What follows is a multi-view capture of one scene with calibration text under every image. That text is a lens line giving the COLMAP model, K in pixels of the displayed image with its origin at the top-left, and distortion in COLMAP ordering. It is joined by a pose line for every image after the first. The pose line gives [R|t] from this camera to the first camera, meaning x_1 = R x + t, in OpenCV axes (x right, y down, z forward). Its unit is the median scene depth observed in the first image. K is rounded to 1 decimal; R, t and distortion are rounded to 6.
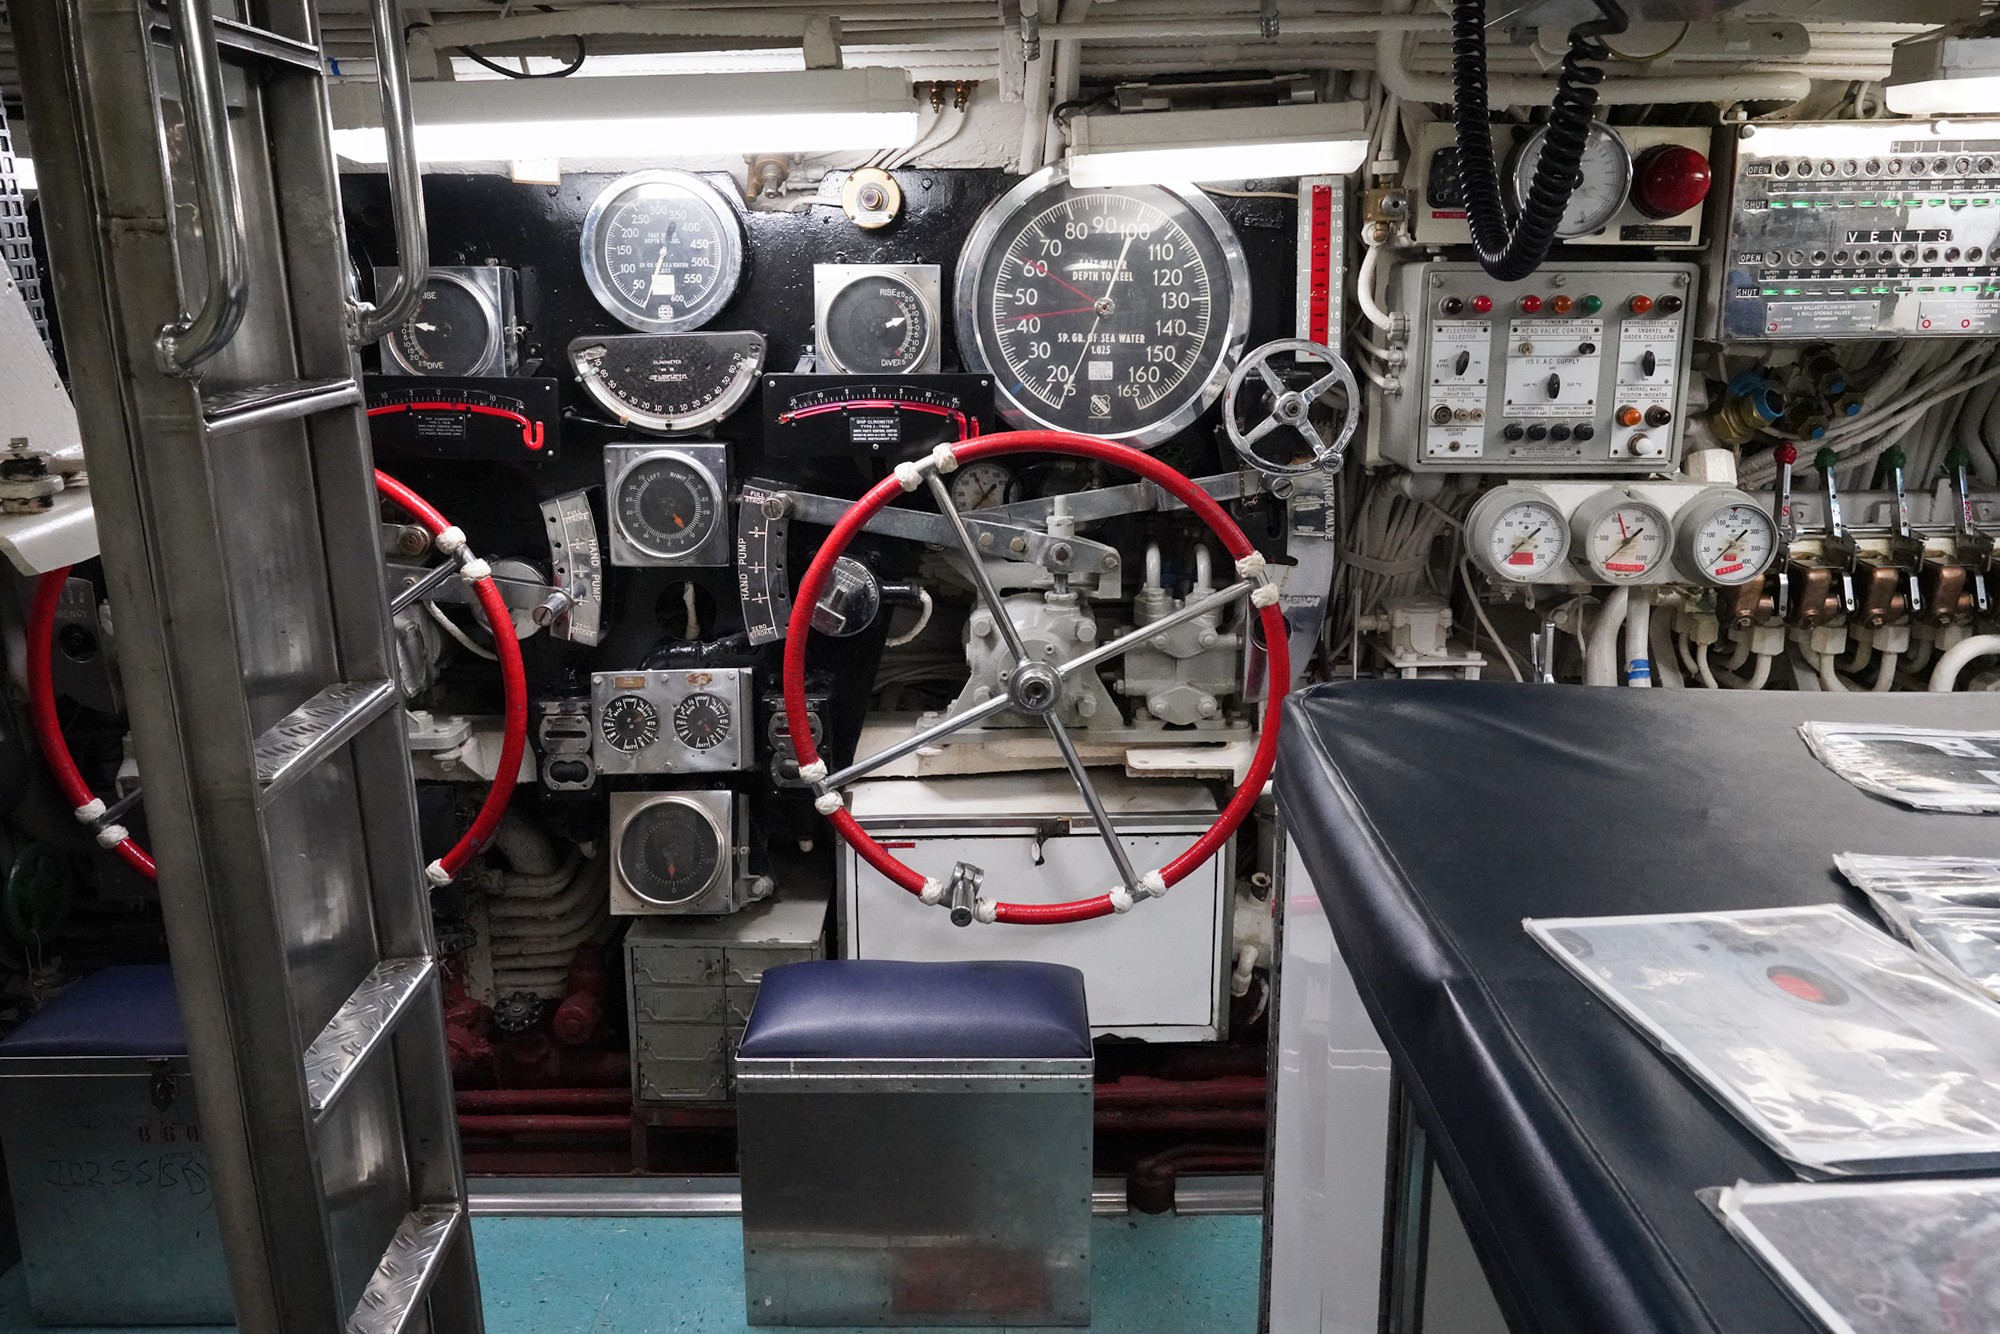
lens RADIAL K [[1575.6, 0, 997.7], [0, 1575.6, 666.2], [0, 0, 1]] dist [-0.003218, 0.007847]
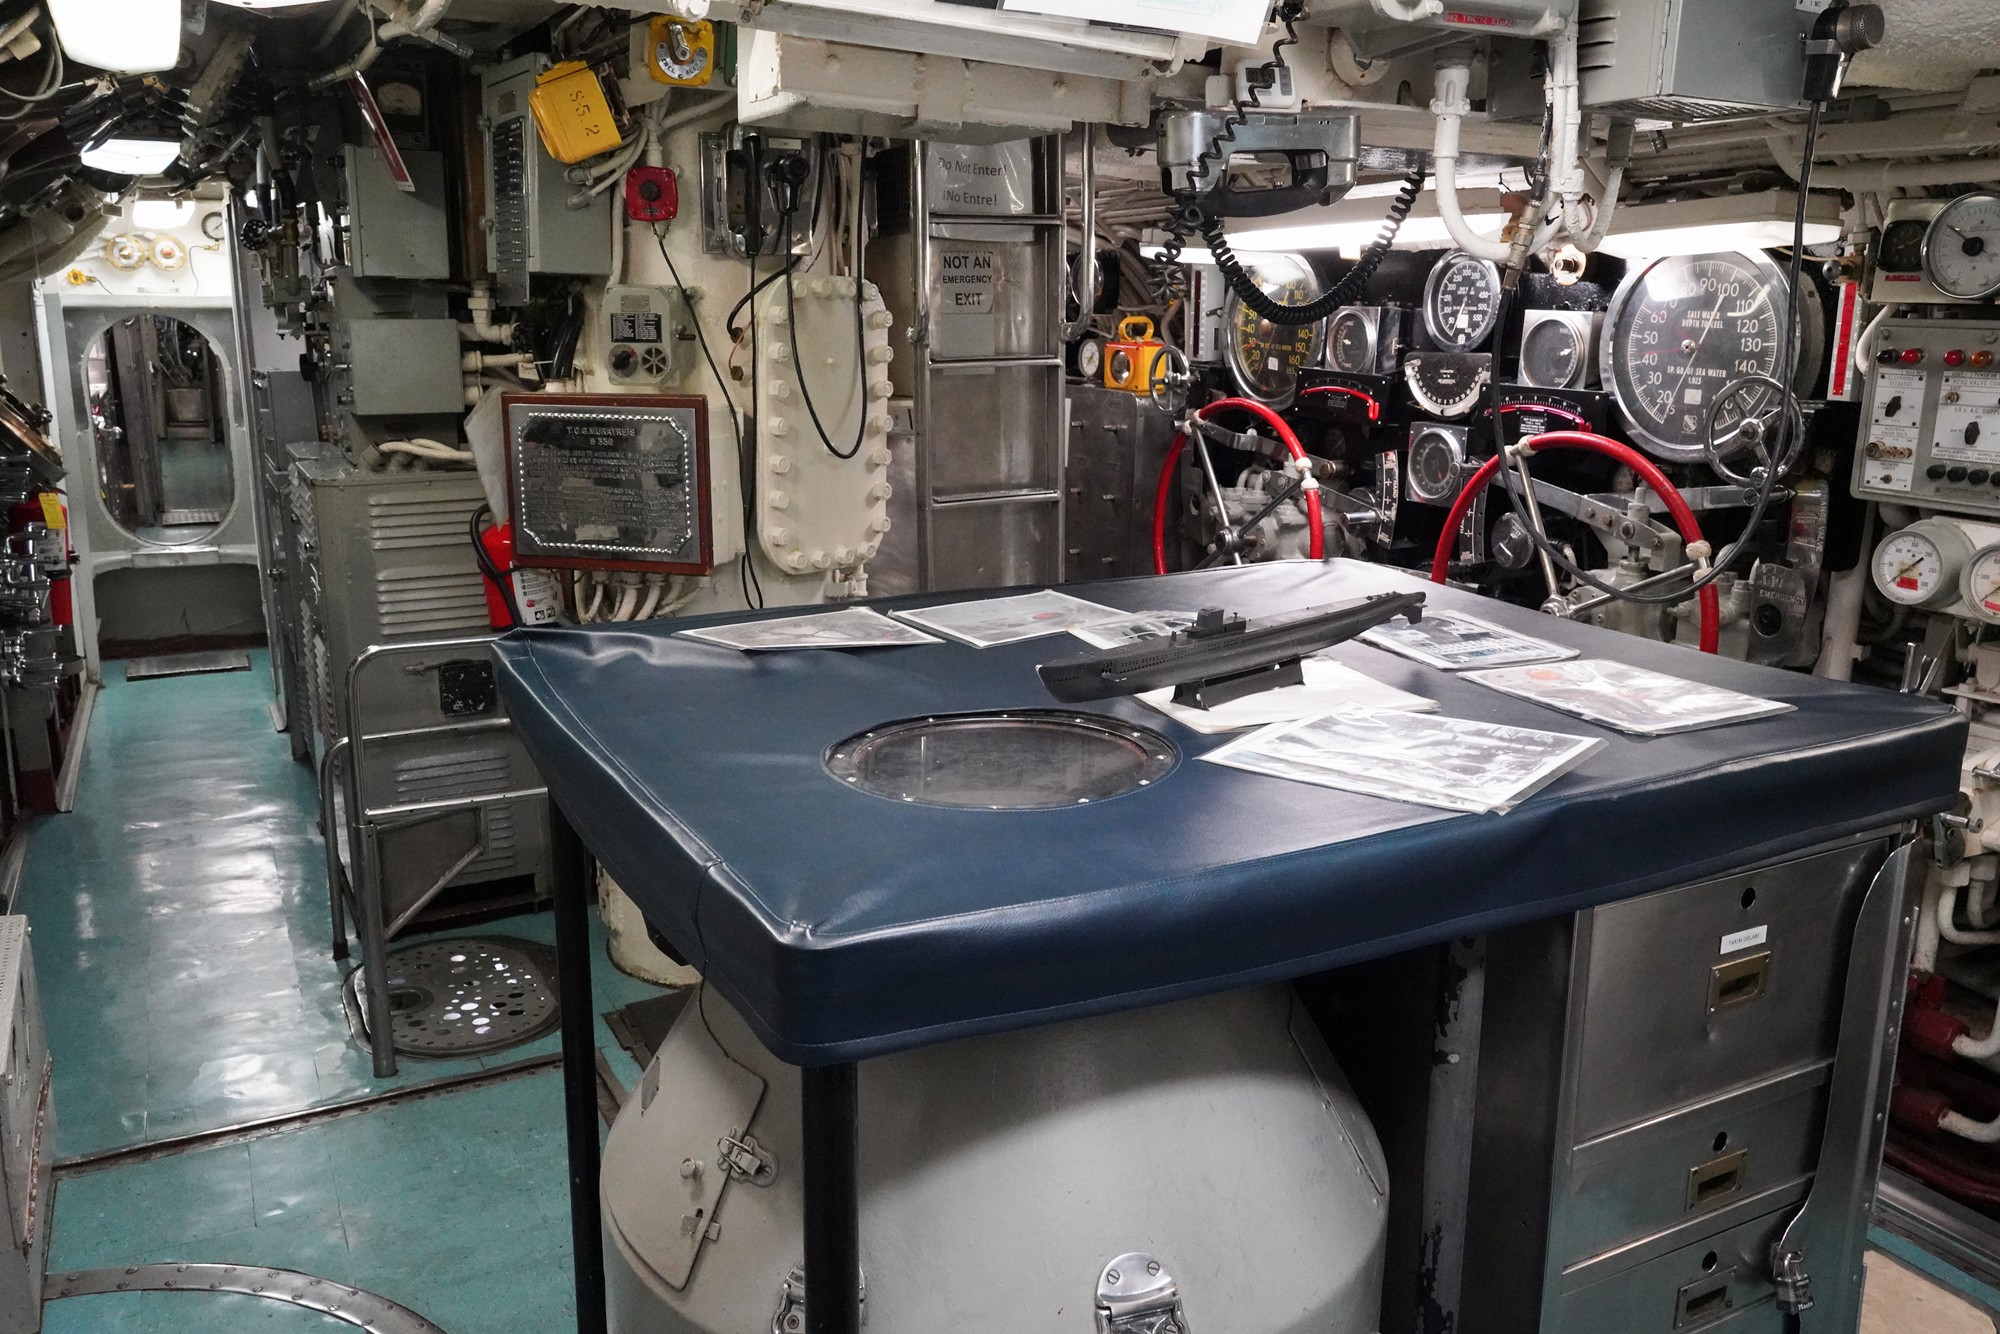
lens RADIAL K [[1575.6, 0, 1001.5], [0, 1575.6, 665.7], [0, 0, 1]] dist [-0.003218, 0.007847]
pose [[0.465873, 0.215070, -0.858317, 0.970770], [-0.240480, 0.964276, 0.111093, 0.018069], [0.851547, 0.154653, 0.500950, -0.095732]]
